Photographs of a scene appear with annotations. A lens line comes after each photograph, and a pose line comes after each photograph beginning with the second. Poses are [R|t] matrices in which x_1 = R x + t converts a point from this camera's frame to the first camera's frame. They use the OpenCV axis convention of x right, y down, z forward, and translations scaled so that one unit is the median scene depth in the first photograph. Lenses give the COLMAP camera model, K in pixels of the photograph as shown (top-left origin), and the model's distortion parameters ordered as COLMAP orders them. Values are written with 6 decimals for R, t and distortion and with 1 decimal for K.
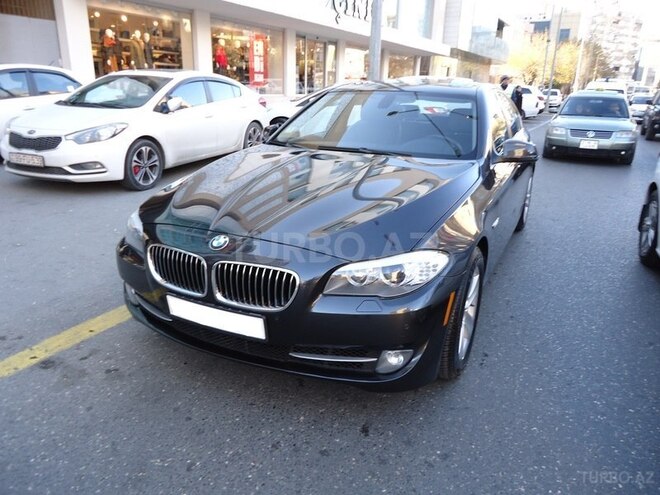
lens RADIAL K [[487.1, 0, 333.8], [0, 487.1, 246.7], [0, 0, 1]] dist [-0.002184, 0.000201]
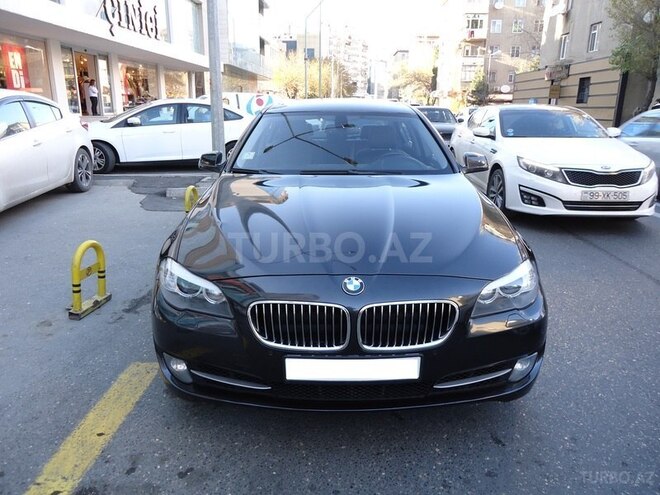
lens RADIAL K [[487.1, 0, 332.5], [0, 487.1, 247.7], [0, 0, 1]] dist [-0.002184, 0.000201]
pose [[0.890565, -0.143316, 0.431689, -0.067363], [0.154299, 0.987977, 0.009680, -0.009622], [-0.427886, 0.057988, 0.901971, 0.021093]]
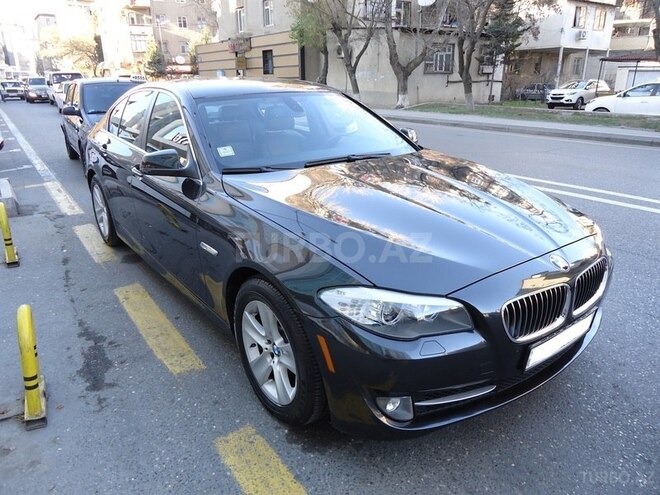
lens RADIAL K [[487.1, 0, 330.0], [0, 487.1, 247.3], [0, 0, 1]] dist [-0.002184, 0.000201]
pose [[0.438278, -0.322827, 0.838865, -0.126534], [0.297717, 0.932733, 0.203405, -0.037560], [-0.848102, 0.160596, 0.504908, 0.092401]]
